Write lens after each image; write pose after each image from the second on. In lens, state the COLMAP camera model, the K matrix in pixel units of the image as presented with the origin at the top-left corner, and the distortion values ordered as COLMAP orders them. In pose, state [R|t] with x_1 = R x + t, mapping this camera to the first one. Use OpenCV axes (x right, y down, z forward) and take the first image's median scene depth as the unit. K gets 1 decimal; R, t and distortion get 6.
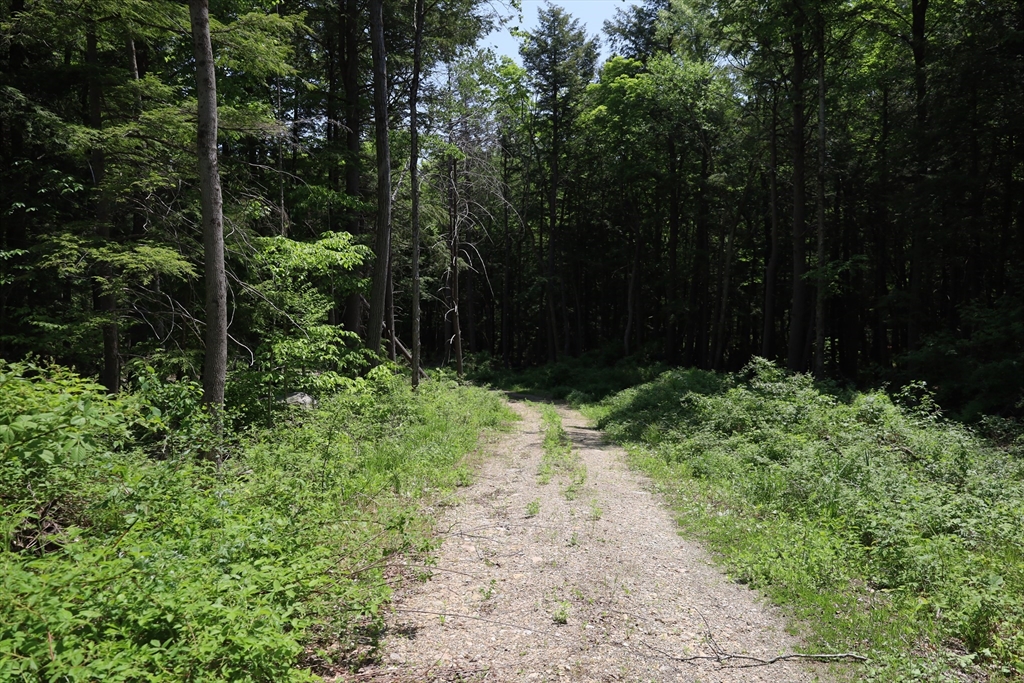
lens RADIAL K [[723.8, 0, 512.7], [0, 723.8, 331.7], [0, 0, 1]] dist [-0.005796, 0.004635]
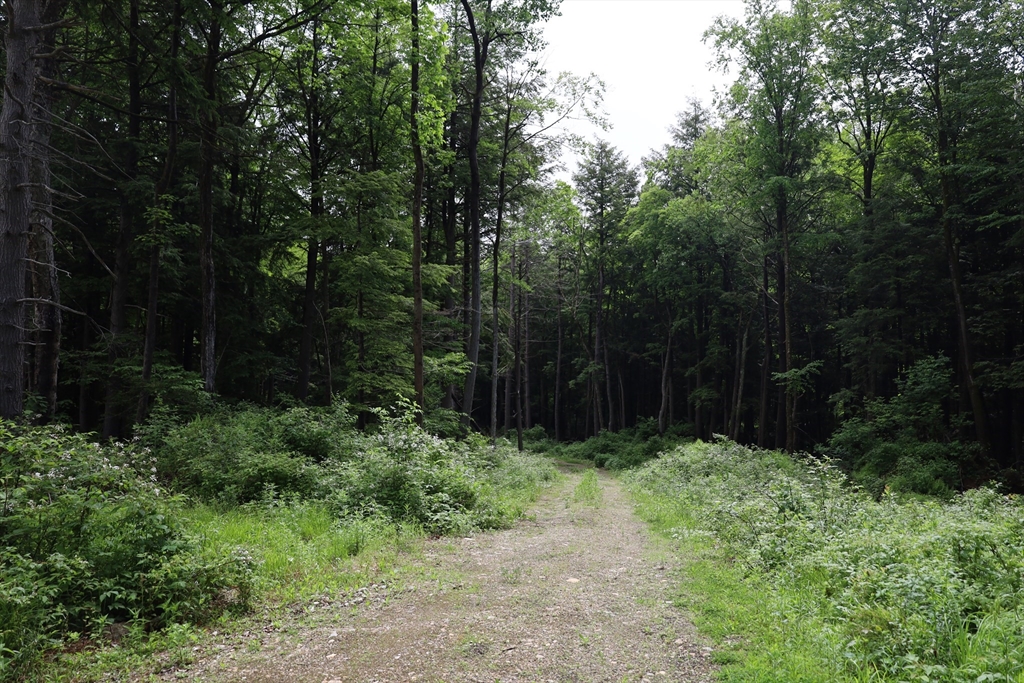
lens RADIAL K [[745.9, 0, 509.6], [0, 745.9, 346.7], [0, 0, 1]] dist [-0.010981, 0.002208]
pose [[0.996830, 0.012739, -0.078535, 0.006123], [-0.019117, 0.996530, -0.081012, -0.004155], [0.077230, 0.082257, 0.993614, -0.220255]]
